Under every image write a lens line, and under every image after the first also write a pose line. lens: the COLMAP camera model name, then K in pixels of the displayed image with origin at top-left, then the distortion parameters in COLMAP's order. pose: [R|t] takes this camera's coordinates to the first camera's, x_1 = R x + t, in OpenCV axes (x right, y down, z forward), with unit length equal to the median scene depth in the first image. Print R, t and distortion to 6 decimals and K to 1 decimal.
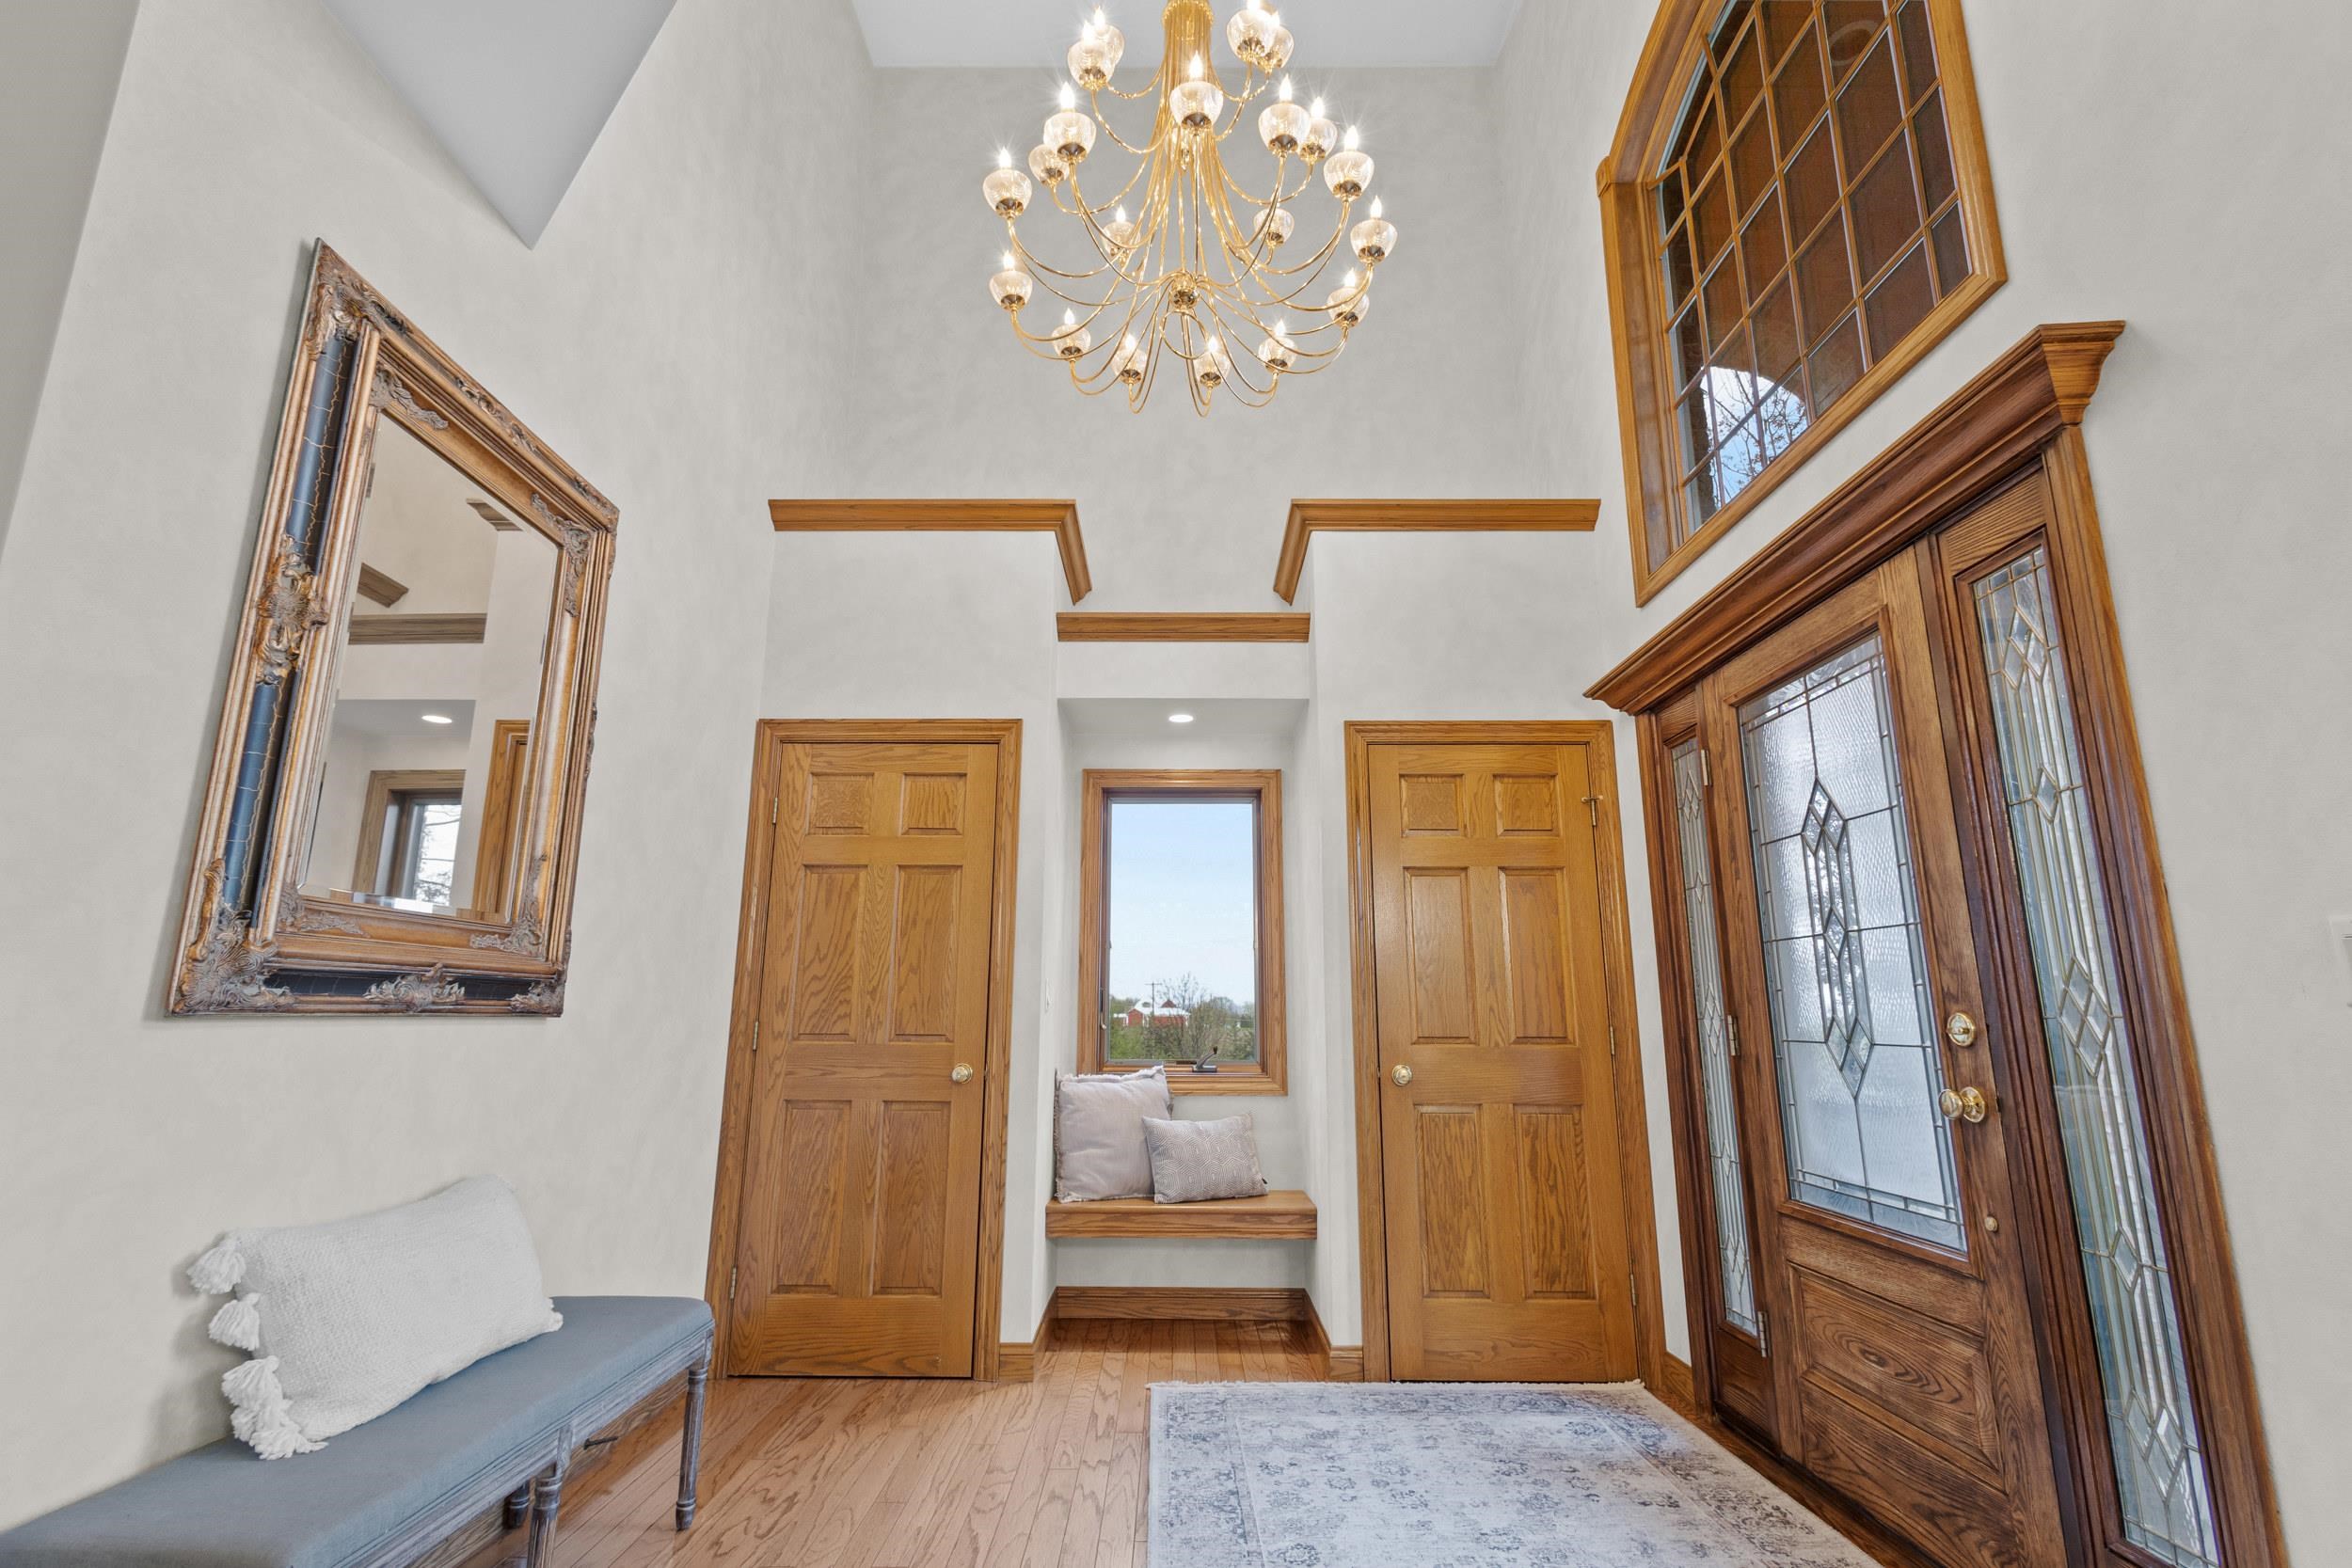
lens RADIAL K [[1085.4, 0, 1162.5], [0, 1085.4, 787.1], [0, 0, 1]] dist [0.010799, -0.001654]
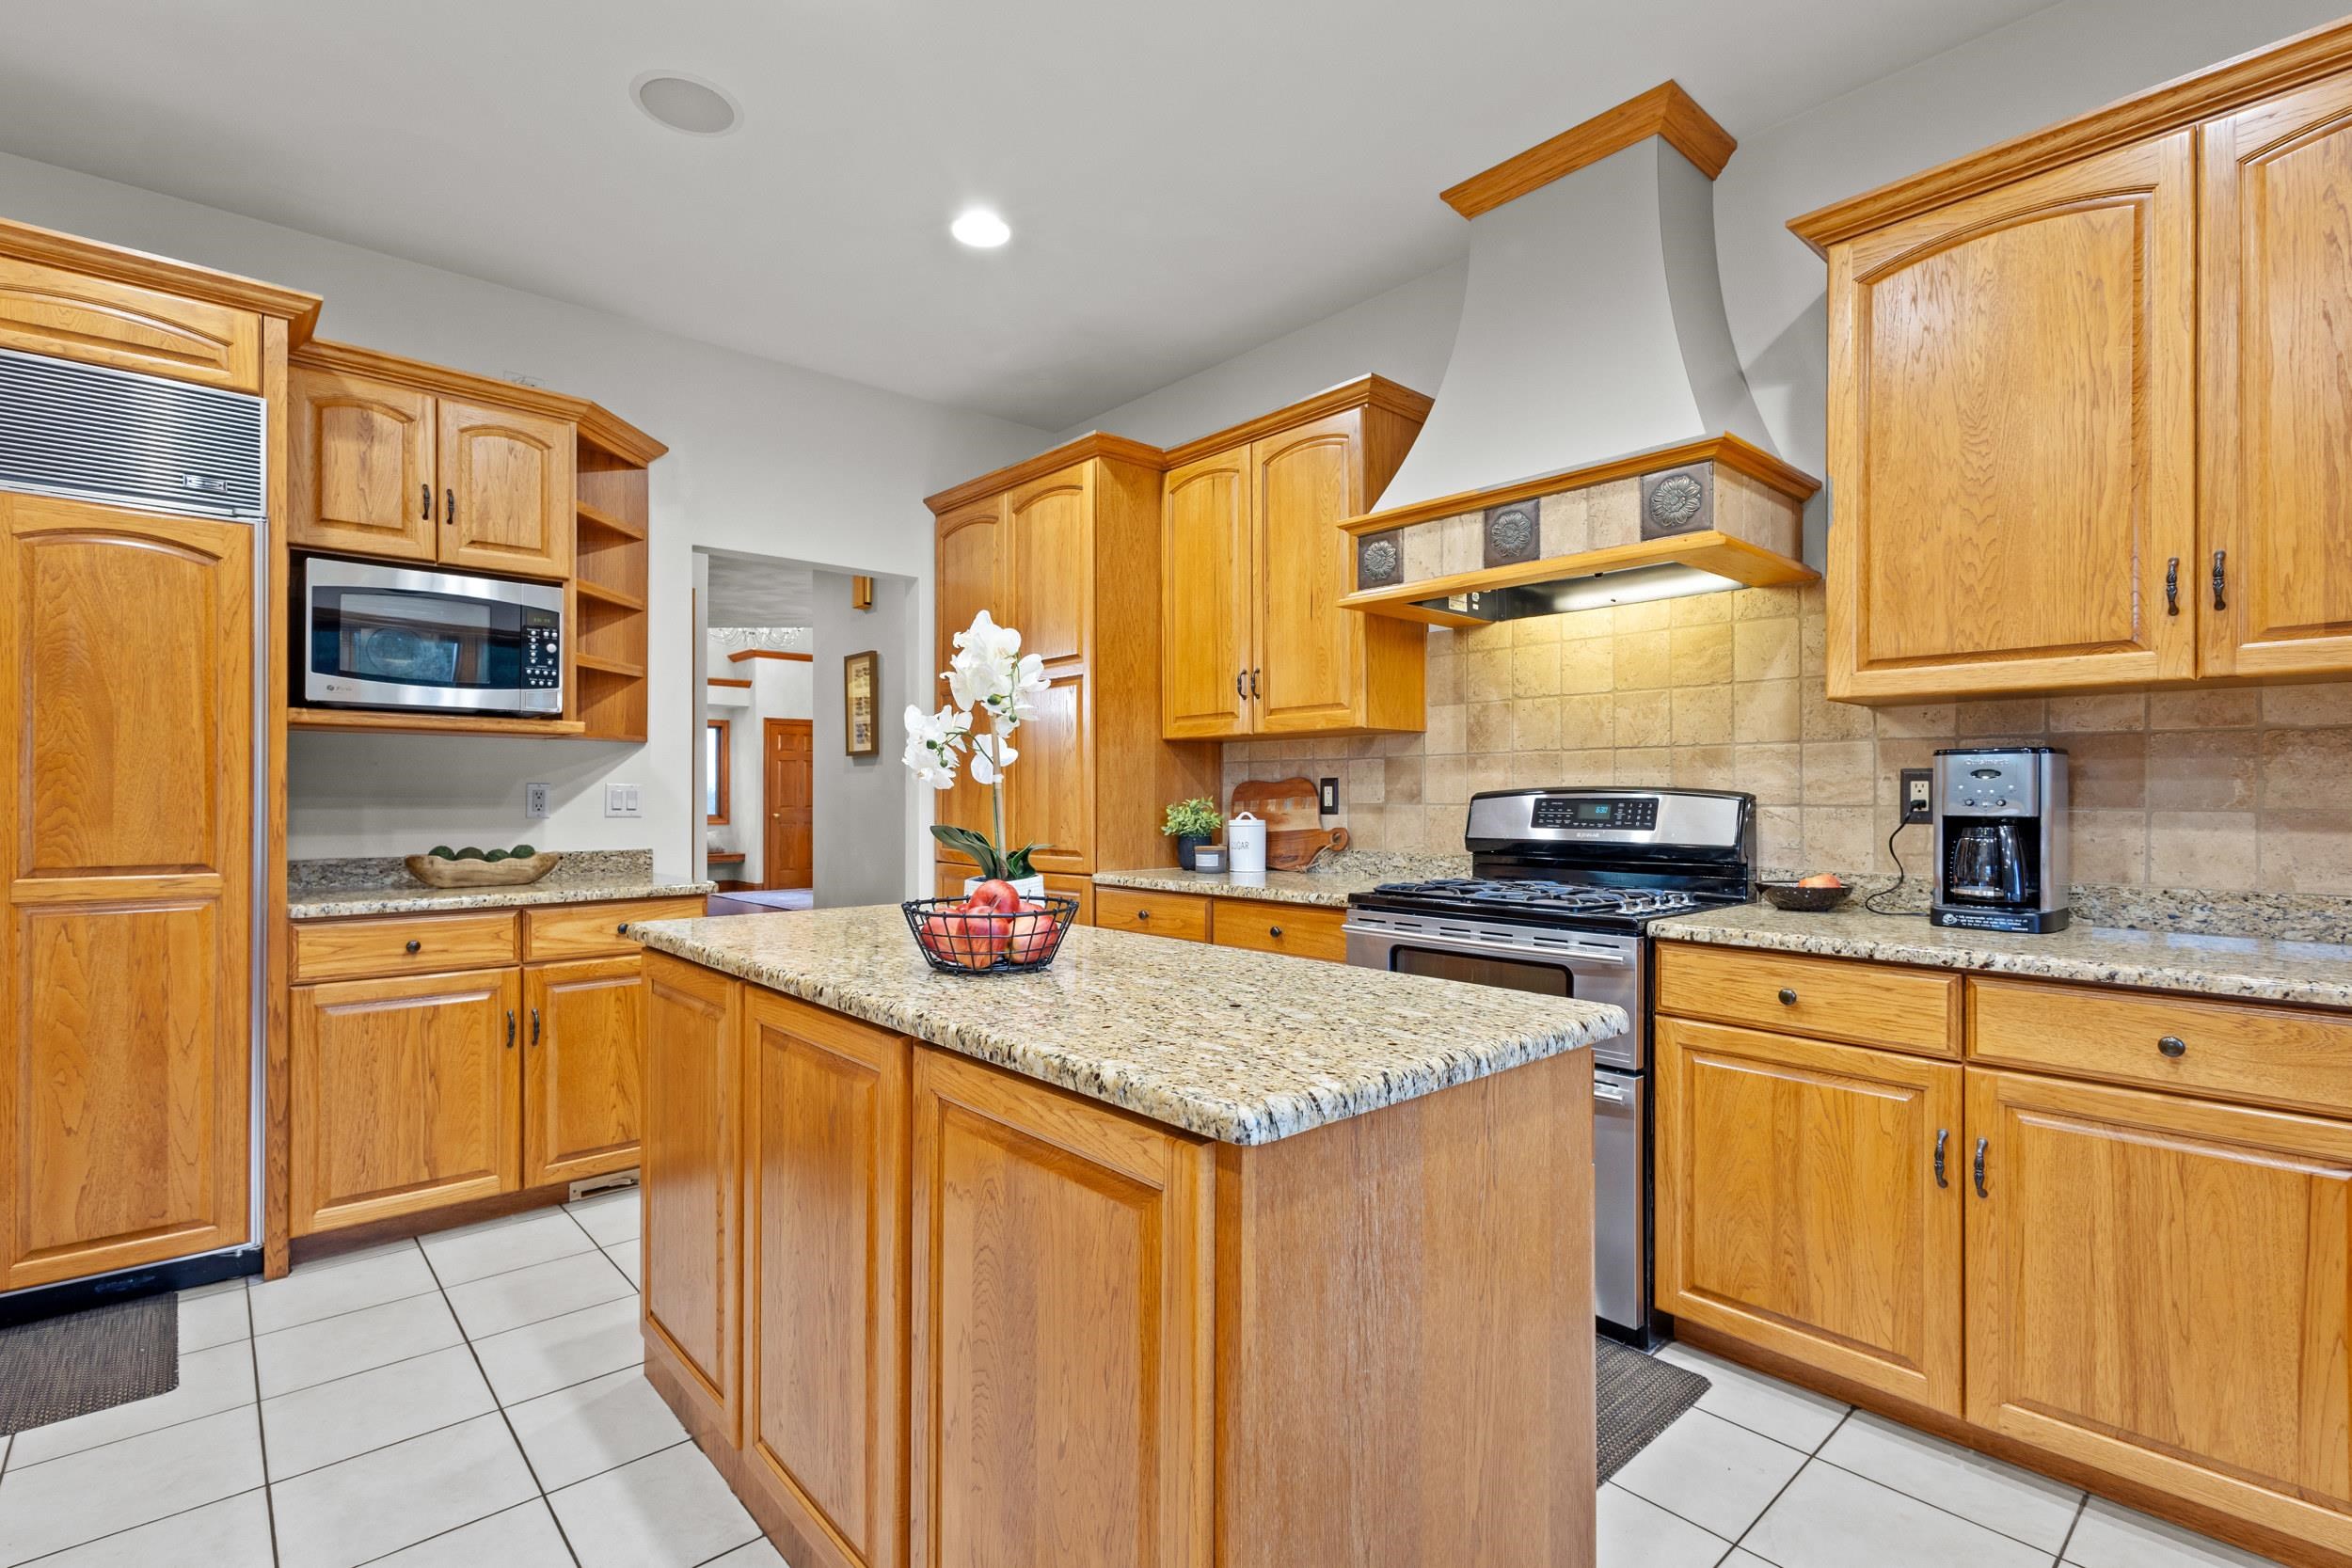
lens RADIAL K [[1085.4, 0, 1162.5], [0, 1085.4, 787.1], [0, 0, 1]] dist [0.010799, -0.001654]
pose [[0.741380, -0.000519, 0.671085, -1.402247], [-0.138323, 0.978409, 0.153568, -0.635887], [-0.656675, -0.206679, 0.725301, -2.761291]]
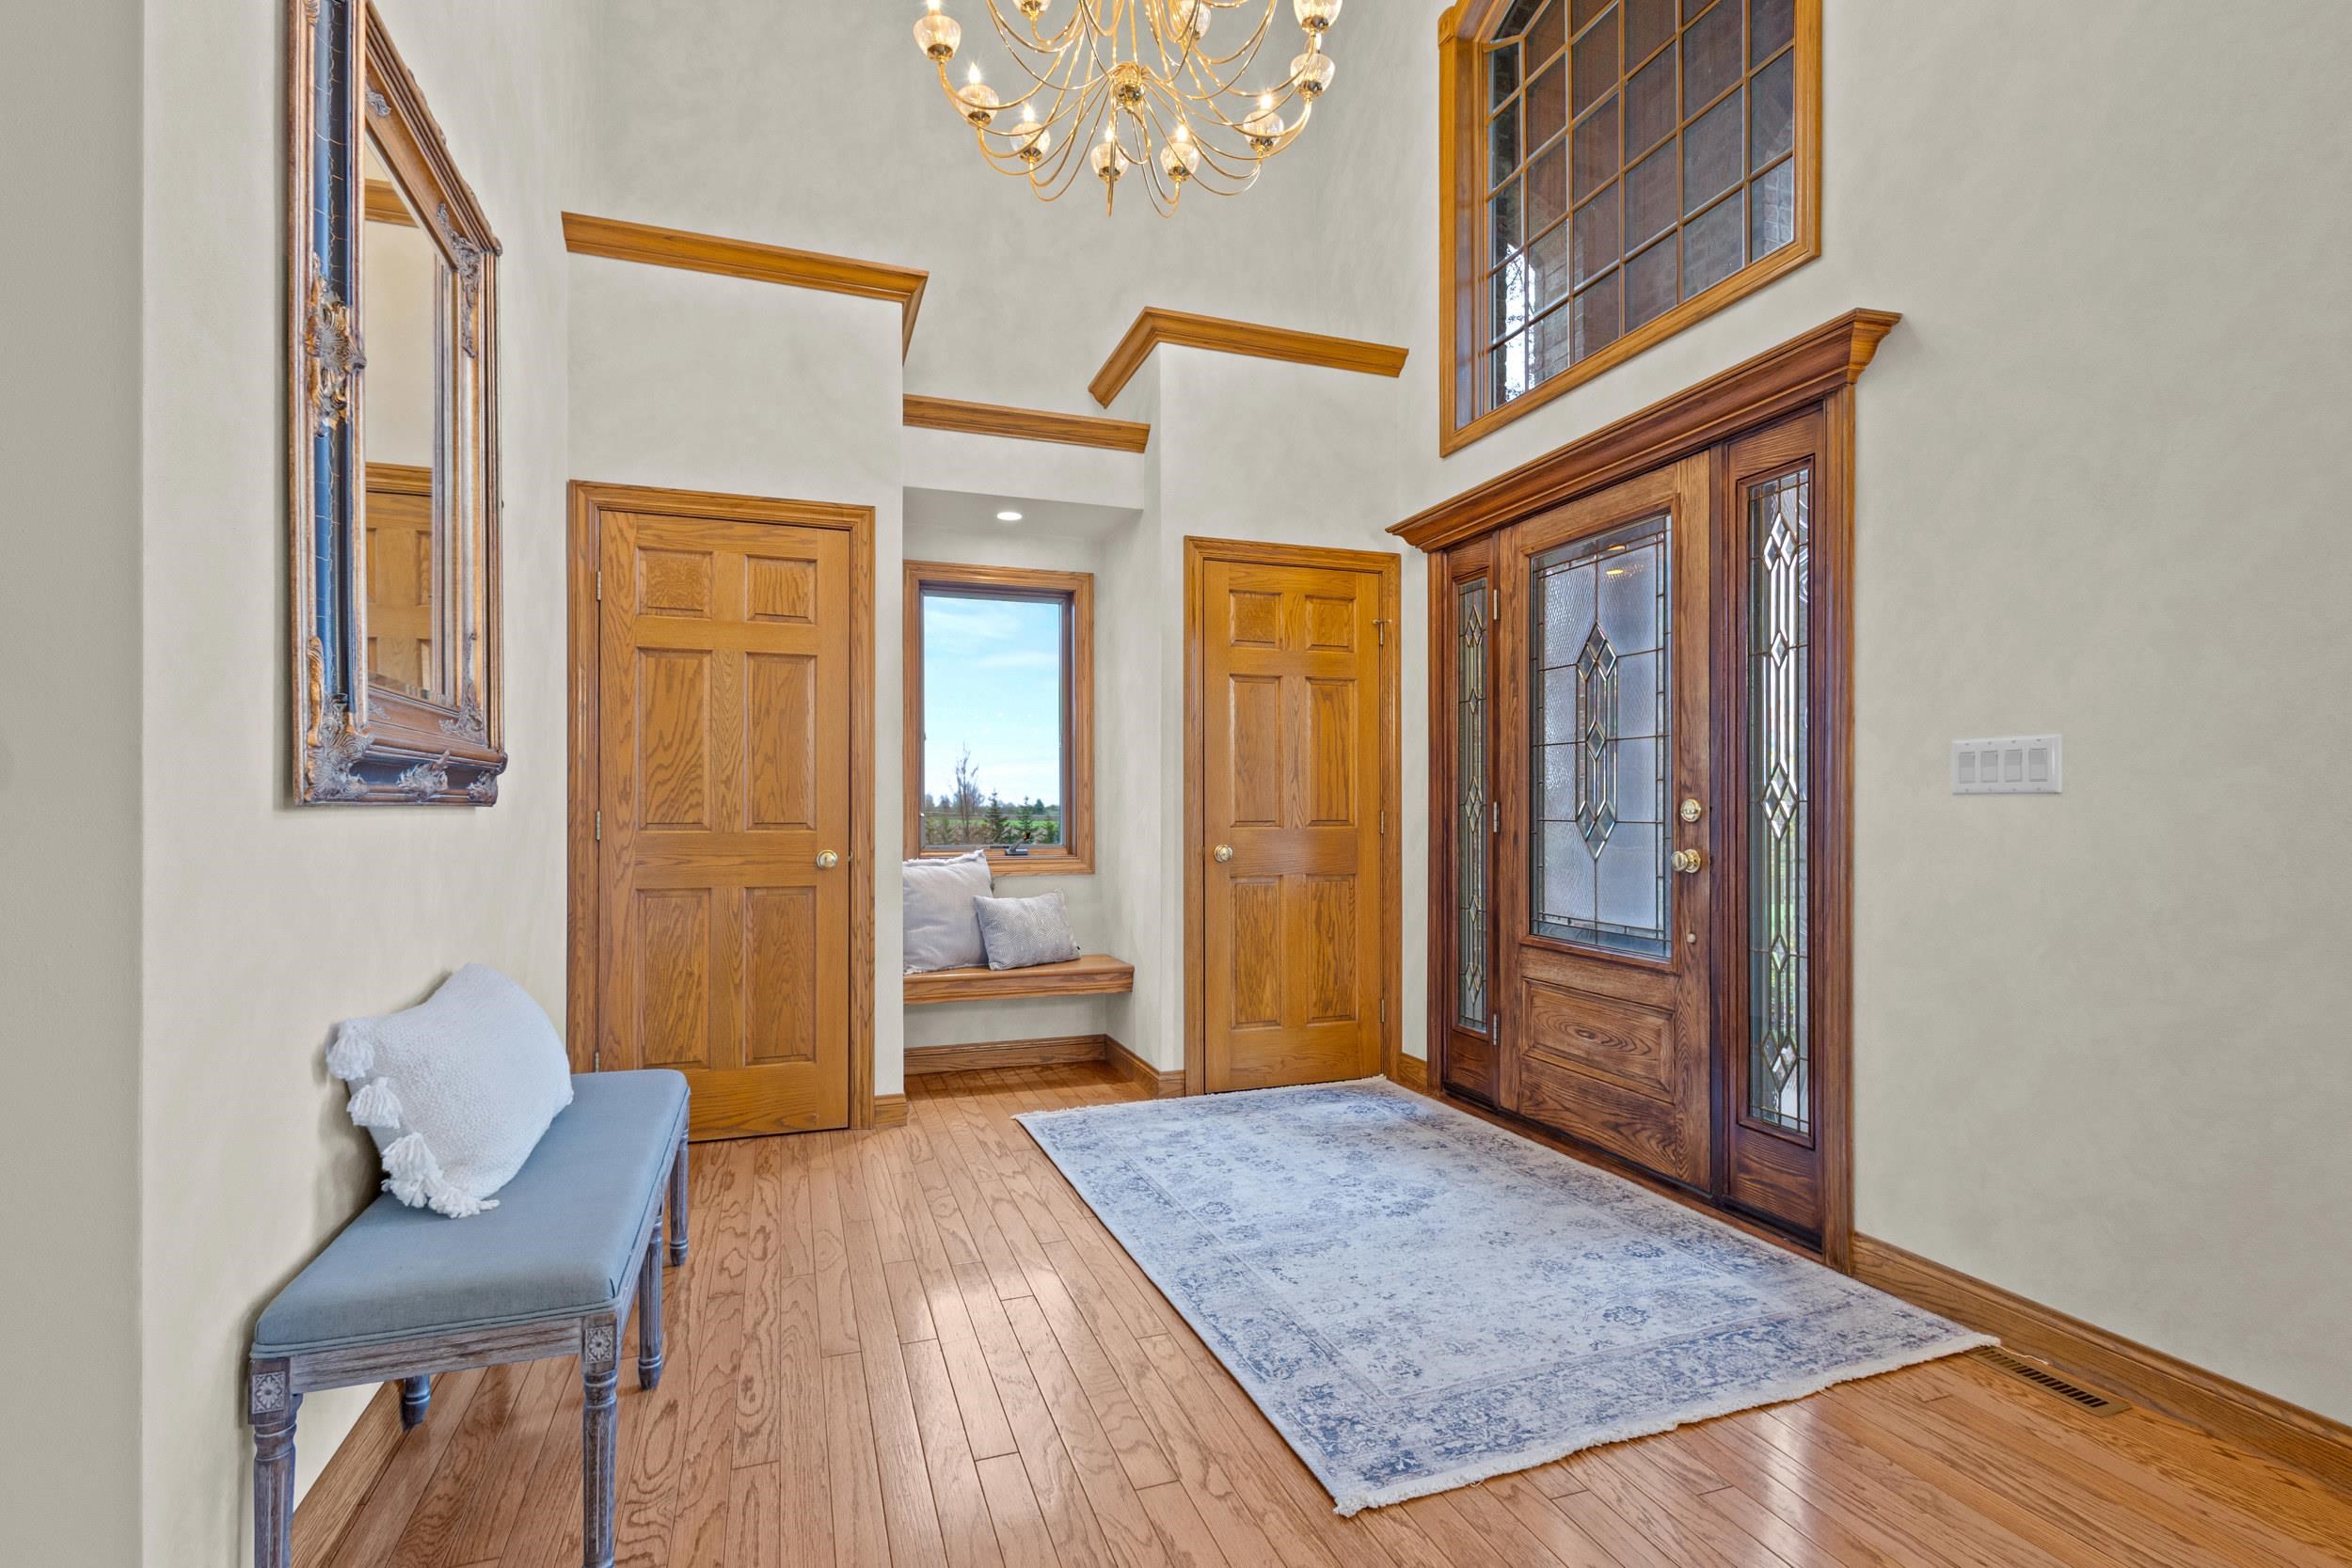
lens RADIAL K [[1092.5, 0, 1173.0], [0, 1092.5, 807.3], [0, 0, 1]] dist [0.004392, 0.000216]
pose [[0.939115, -0.004353, 0.343576, -0.248833], [-0.067477, 0.978113, 0.196829, -0.011393], [-0.336913, -0.208029, 0.918267, -0.053583]]
